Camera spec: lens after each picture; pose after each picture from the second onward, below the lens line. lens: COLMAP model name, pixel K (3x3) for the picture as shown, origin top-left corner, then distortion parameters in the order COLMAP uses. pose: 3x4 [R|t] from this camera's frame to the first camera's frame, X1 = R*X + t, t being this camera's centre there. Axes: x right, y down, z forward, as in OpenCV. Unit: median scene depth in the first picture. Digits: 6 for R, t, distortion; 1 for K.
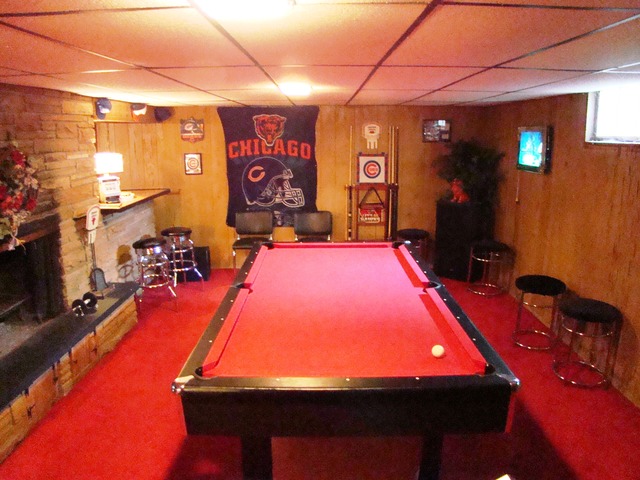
lens RADIAL K [[479.8, 0, 320.0], [0, 479.8, 240.0], [0, 0, 1]] dist [-0.193726, 0.092824]
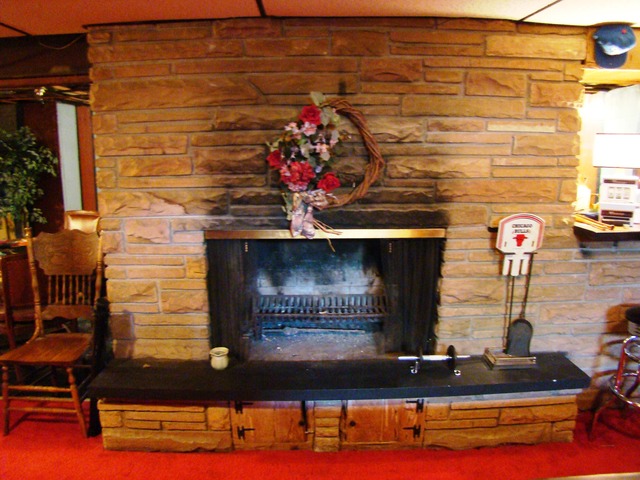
lens RADIAL K [[479.8, 0, 320.0], [0, 479.8, 240.0], [0, 0, 1]] dist [-0.193726, 0.092824]
pose [[0.020877, 0.196213, -0.980339, 0.083137], [-0.211775, 0.959170, 0.187466, -0.104933], [0.977095, 0.203698, 0.061577, 0.767346]]
